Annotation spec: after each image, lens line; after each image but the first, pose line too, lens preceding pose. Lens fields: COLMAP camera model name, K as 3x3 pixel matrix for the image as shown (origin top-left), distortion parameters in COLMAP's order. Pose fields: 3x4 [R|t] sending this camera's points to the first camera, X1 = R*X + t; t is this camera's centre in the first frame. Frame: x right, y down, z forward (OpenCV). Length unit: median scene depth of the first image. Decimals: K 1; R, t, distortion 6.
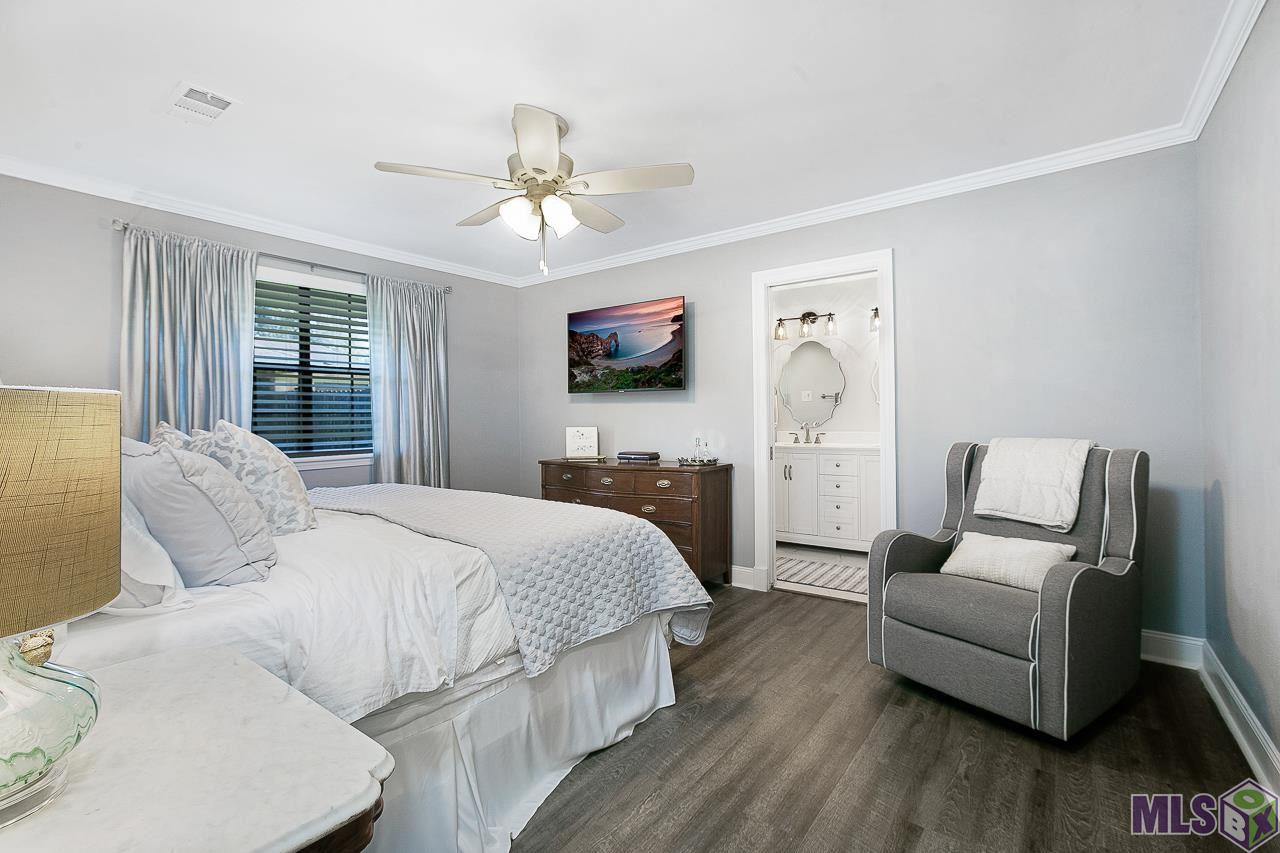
lens RADIAL K [[565.7, 0, 649.6], [0, 565.7, 416.0], [0, 0, 1]] dist [-0.016995, 0.000356]
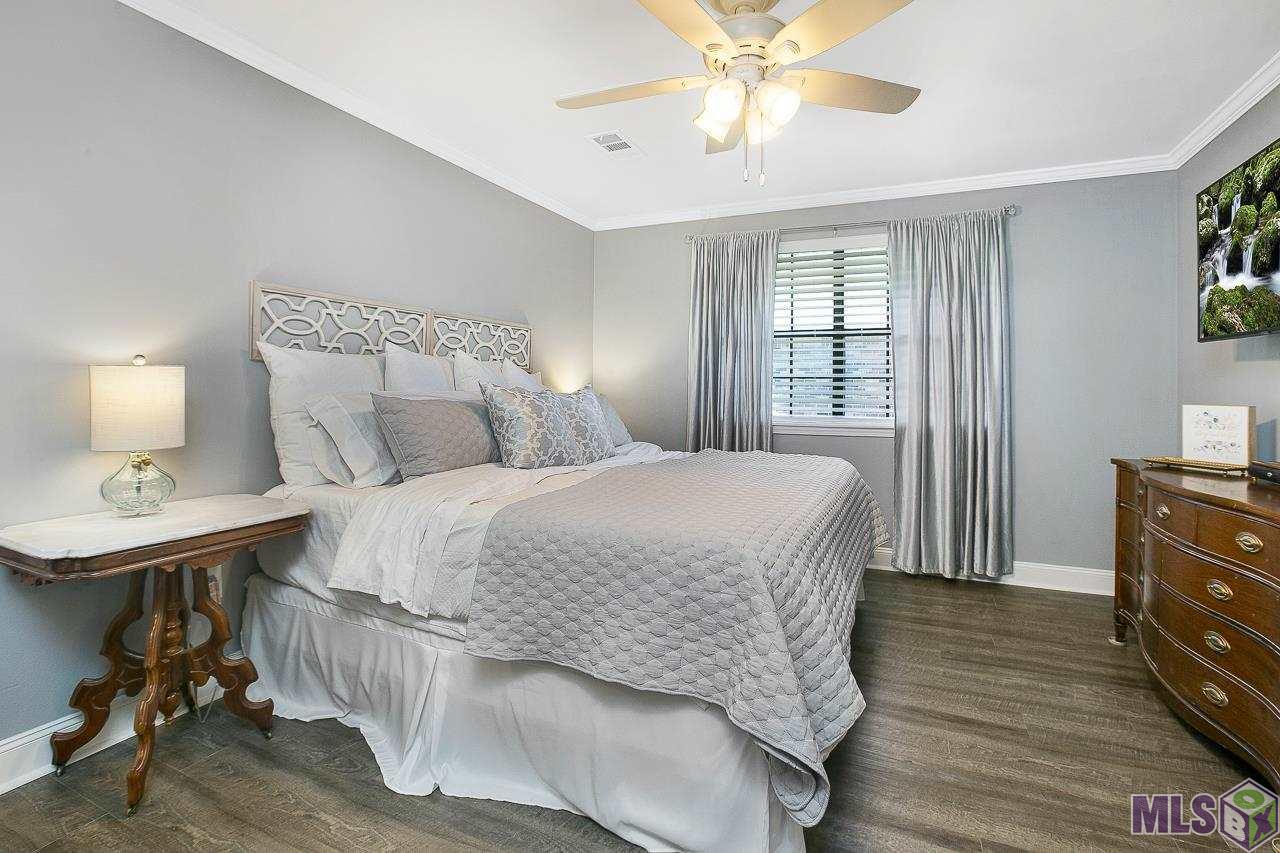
lens RADIAL K [[599.3, 0, 642.2], [0, 599.3, 384.9], [0, 0, 1]] dist [-0.040248, -0.000033]
pose [[0.223602, 0.013971, -0.974580, 0.332466], [-0.009623, 0.999880, 0.012125, -0.001989], [0.974633, 0.006667, 0.223710, 0.427680]]
